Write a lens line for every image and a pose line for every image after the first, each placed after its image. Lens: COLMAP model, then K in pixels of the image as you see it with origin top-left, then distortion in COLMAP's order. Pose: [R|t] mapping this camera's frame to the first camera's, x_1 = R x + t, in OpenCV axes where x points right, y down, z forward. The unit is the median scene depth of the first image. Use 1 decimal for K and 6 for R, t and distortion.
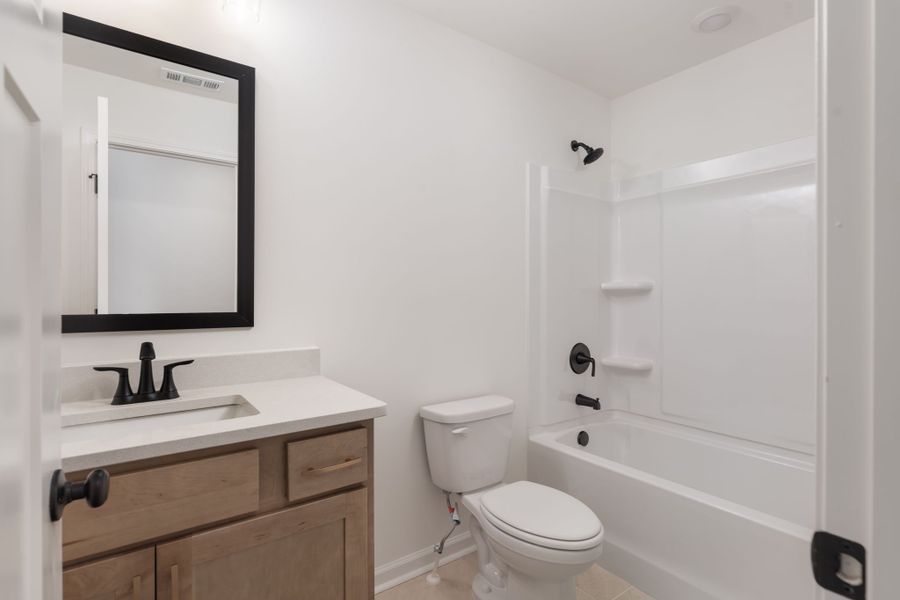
lens RADIAL K [[411.0, 0, 445.2], [0, 411.0, 300.8], [0, 0, 1]] dist [-0.010817, -0.000216]
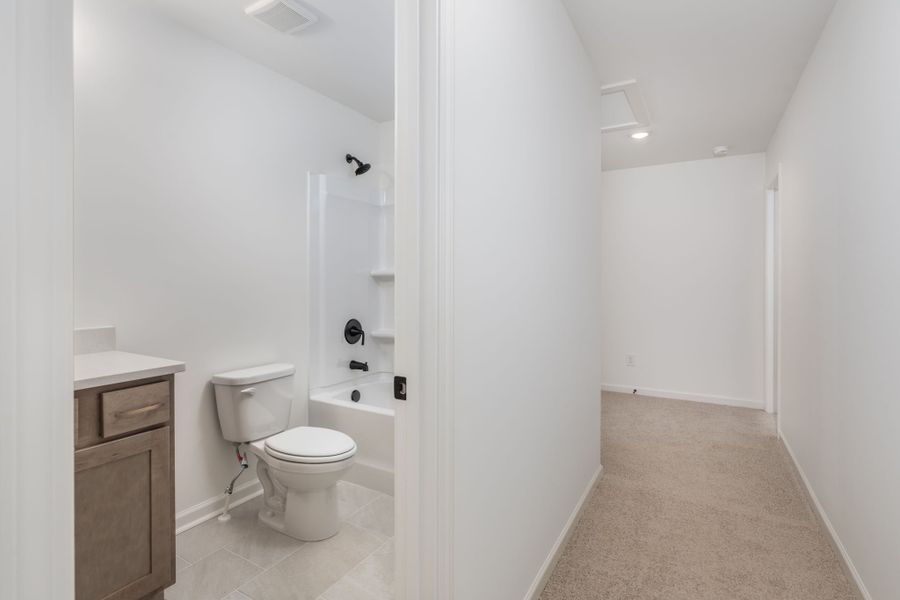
lens RADIAL K [[564.3, 0, 472.0], [0, 564.3, 284.5], [0, 0, 1]] dist [-0.002768, 0.000482]
pose [[0.926160, -0.002344, 0.377123, 0.022215], [0.004534, 0.999978, -0.004920, 0.010057], [-0.377103, 0.006267, 0.926150, -0.812904]]
